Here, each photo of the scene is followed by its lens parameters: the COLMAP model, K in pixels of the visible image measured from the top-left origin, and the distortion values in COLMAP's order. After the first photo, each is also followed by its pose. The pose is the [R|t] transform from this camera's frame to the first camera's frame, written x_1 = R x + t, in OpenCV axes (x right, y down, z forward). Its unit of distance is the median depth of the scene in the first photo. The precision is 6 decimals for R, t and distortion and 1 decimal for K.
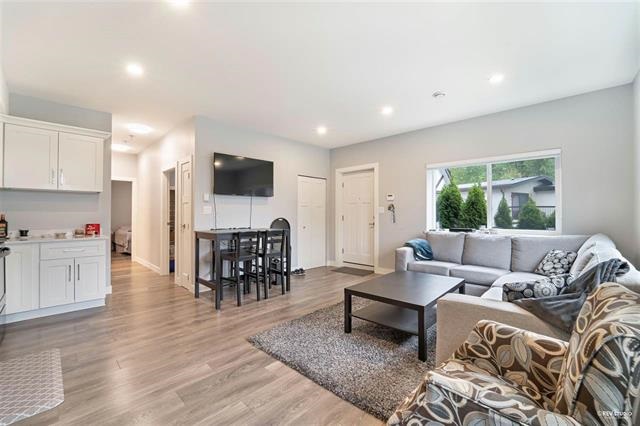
lens RADIAL K [[270.7, 0, 317.7], [0, 270.7, 216.5], [0, 0, 1]] dist [-0.016960, 0.000076]
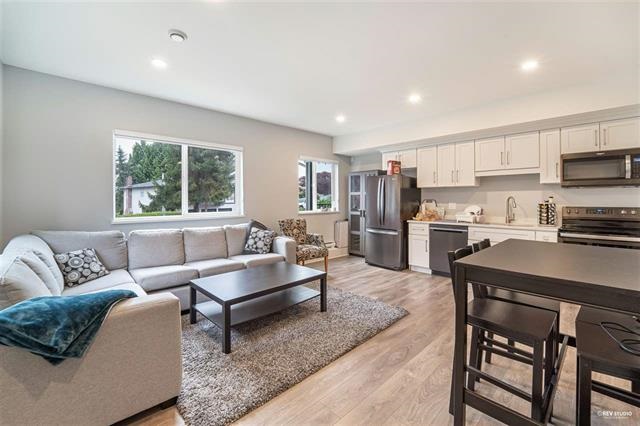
lens RADIAL K [[264.3, 0, 320.7], [0, 264.3, 201.5], [0, 0, 1]] dist [-0.024330, -0.000111]
pose [[-0.998910, 0.002989, 0.046579, 0.054501], [0.003260, 0.999978, 0.005743, -0.030998], [-0.046561, 0.005889, -0.998898, 1.603153]]
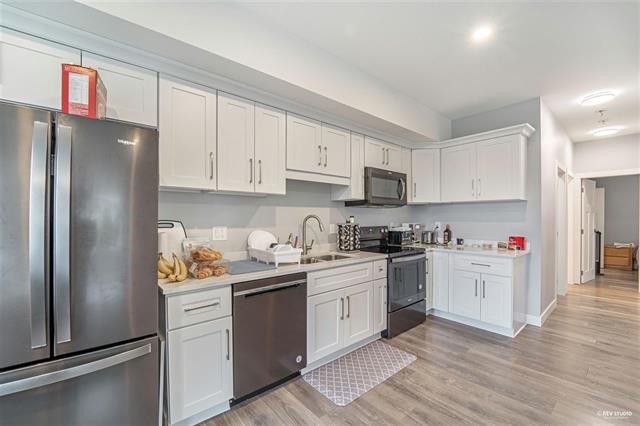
lens RADIAL K [[270.7, 0, 317.7], [0, 270.7, 216.5], [0, 0, 1]] dist [-0.016960, 0.000076]
pose [[-0.093664, 0.002587, -0.995600, 0.074729], [-0.001117, 0.999996, 0.002703, -0.042138], [0.995603, 0.001366, -0.093661, 0.481160]]
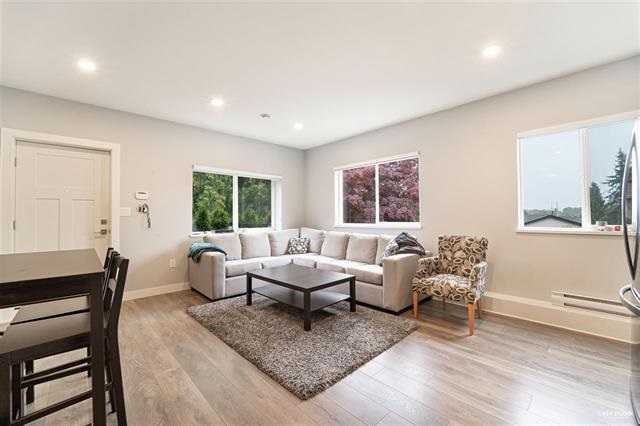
lens RADIAL K [[262.6, 0, 329.7], [0, 262.6, 213.8], [0, 0, 1]] dist [-0.021010, -0.000120]
pose [[0.016768, 0.011349, 0.999795, -0.684279], [0.010511, 0.999878, -0.011526, -0.006559], [-0.999804, 0.010702, 0.016647, 0.679476]]
